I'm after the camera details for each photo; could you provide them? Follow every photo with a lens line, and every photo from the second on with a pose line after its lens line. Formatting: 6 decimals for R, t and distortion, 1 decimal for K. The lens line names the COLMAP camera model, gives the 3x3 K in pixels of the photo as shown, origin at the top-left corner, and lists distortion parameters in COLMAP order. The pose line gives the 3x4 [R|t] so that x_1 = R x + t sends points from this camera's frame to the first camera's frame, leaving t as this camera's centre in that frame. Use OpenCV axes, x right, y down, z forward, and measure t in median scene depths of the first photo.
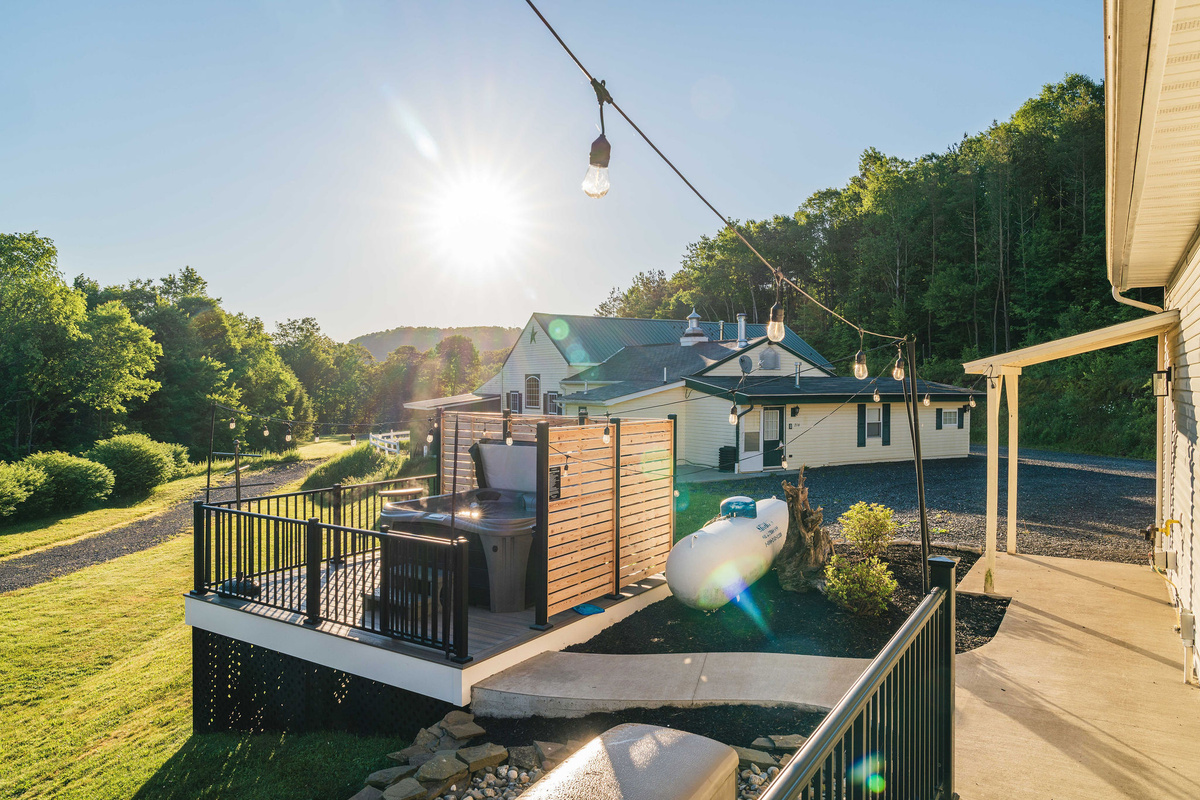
lens RADIAL K [[811.8, 0, 600.0], [0, 811.8, 400.0], [0, 0, 1]] dist [-0.001256, 0.000672]
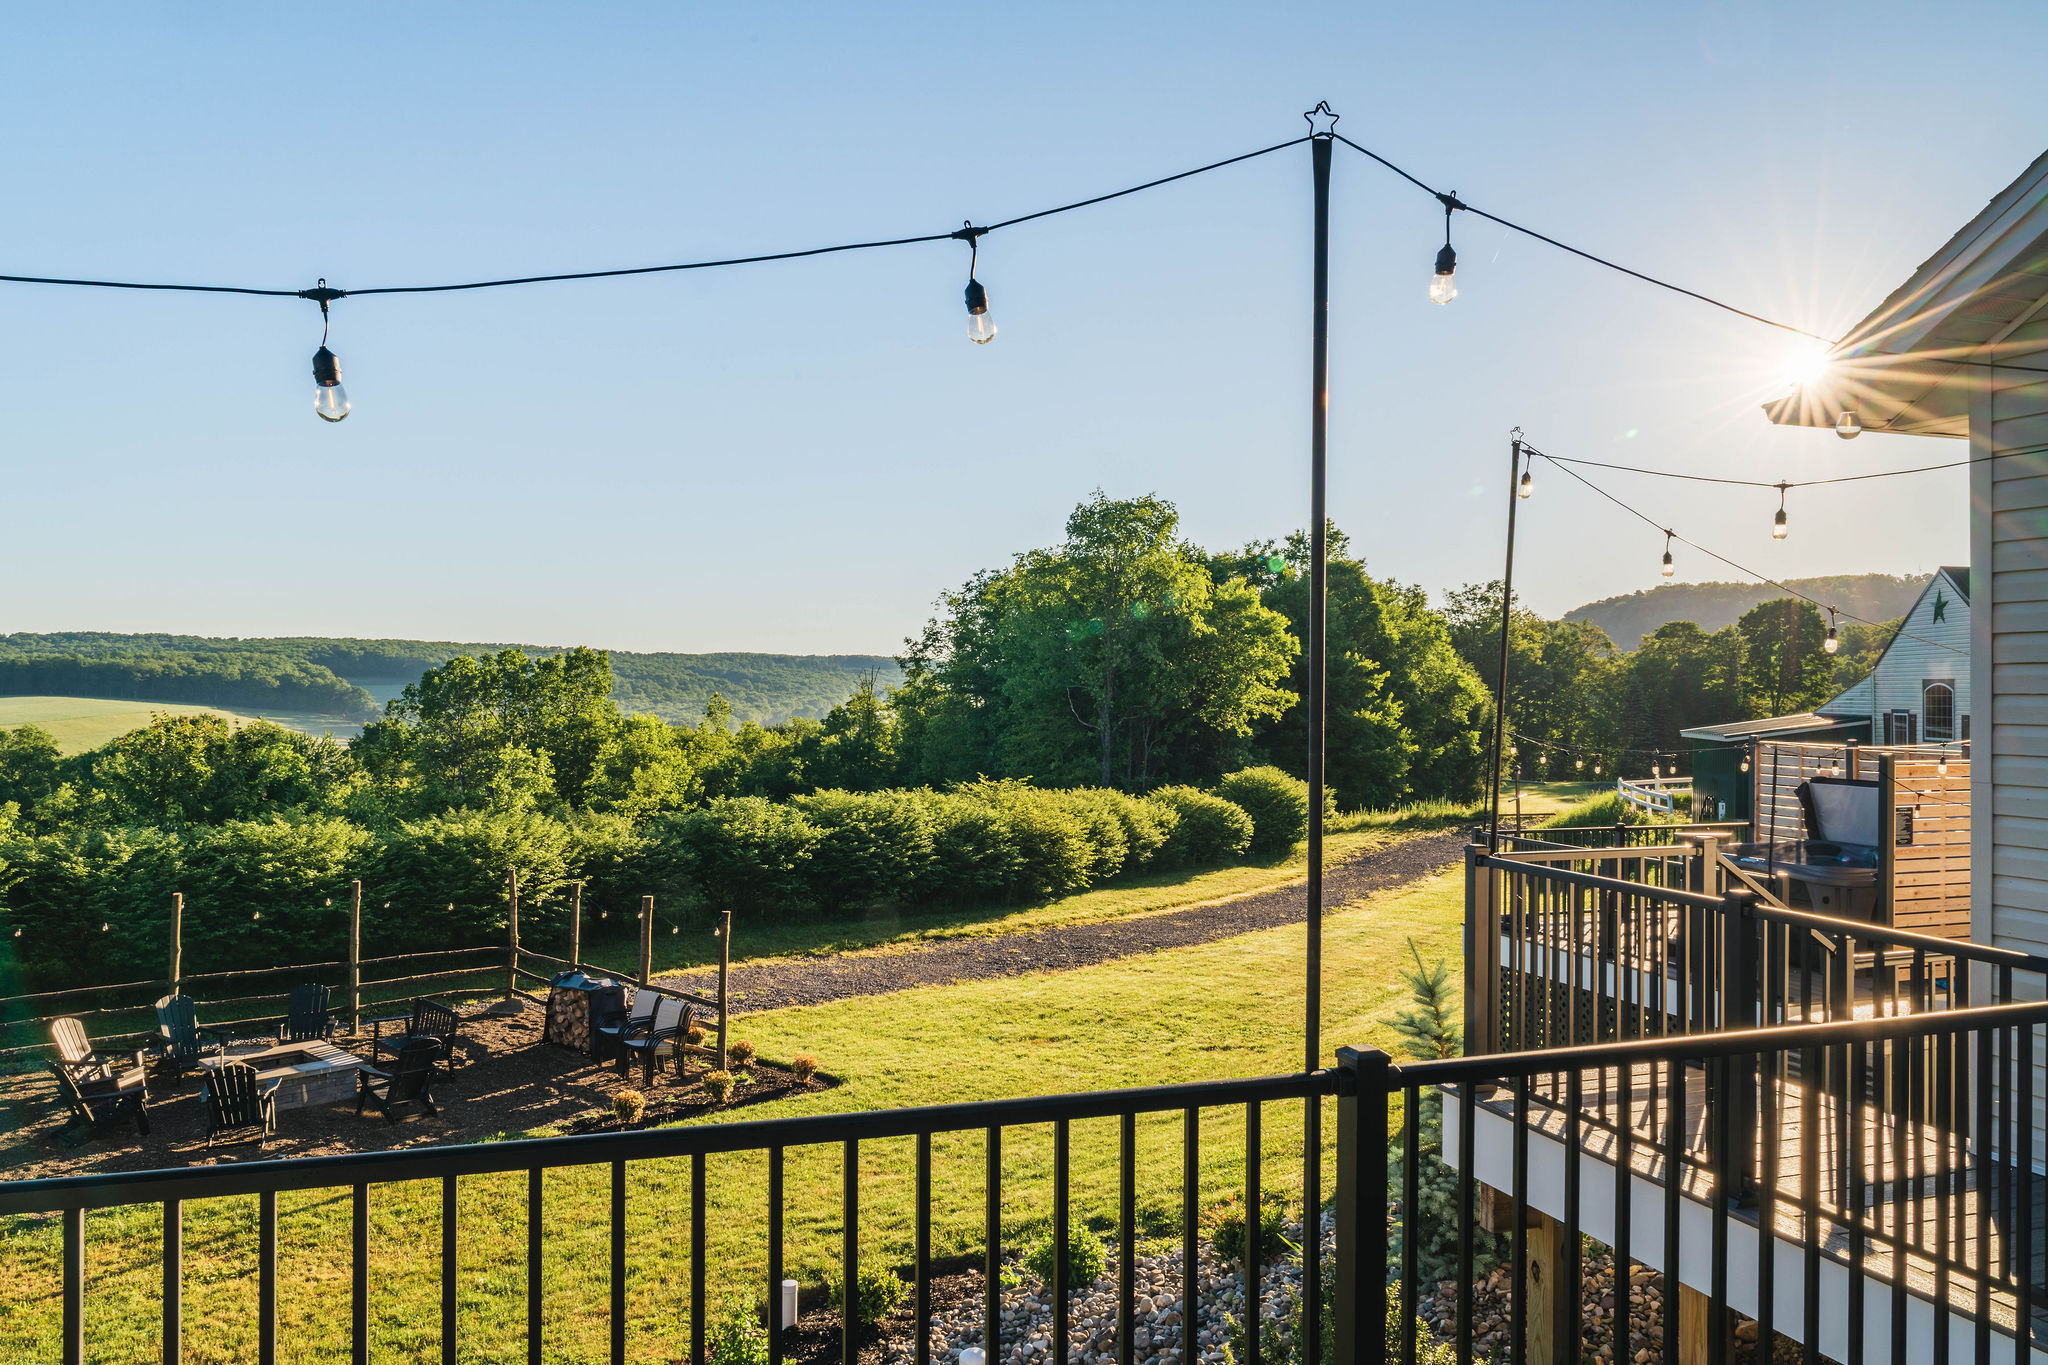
lens RADIAL K [[1443.1, 0, 975.2], [0, 1443.1, 683.5], [0, 0, 1]] dist [-0.007331, -0.002871]
pose [[0.773212, -0.004284, -0.634134, 0.021978], [-0.011922, 0.999702, -0.021291, -0.000583], [0.634036, 0.024023, 0.772930, -0.117687]]
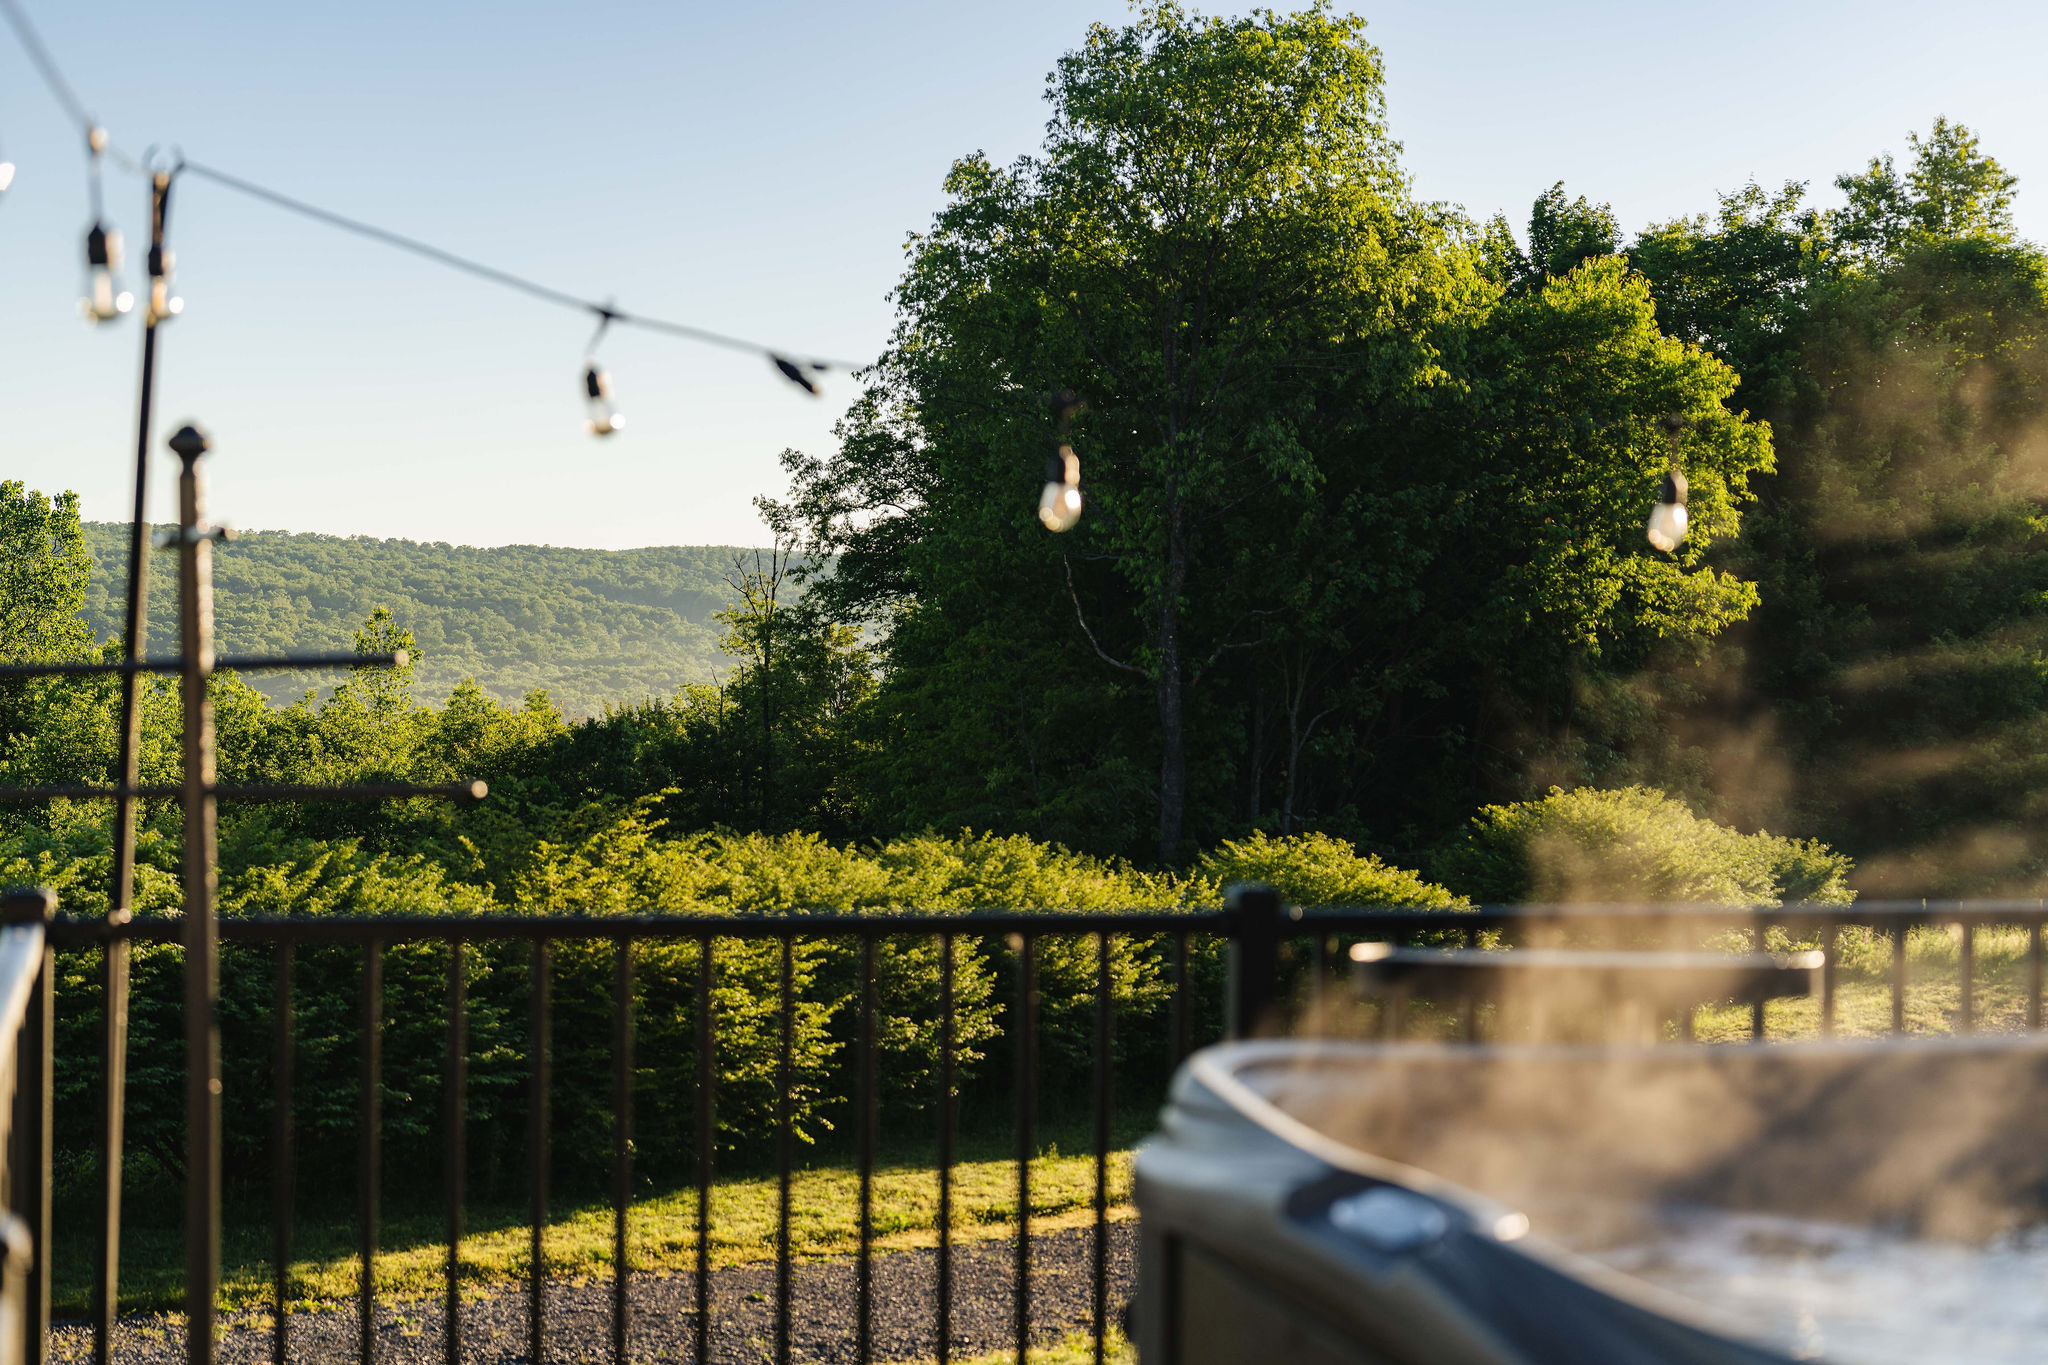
lens RADIAL K [[3451.5, 0, 1024.0], [0, 3451.5, 682.5], [0, 0, 1]] dist [0.006581, -0.038848]
pose [[0.724006, 0.009625, -0.689726, 0.003292], [-0.016221, 0.999864, -0.003074, 0.014854], [0.689603, 0.013414, 0.724063, 0.114730]]
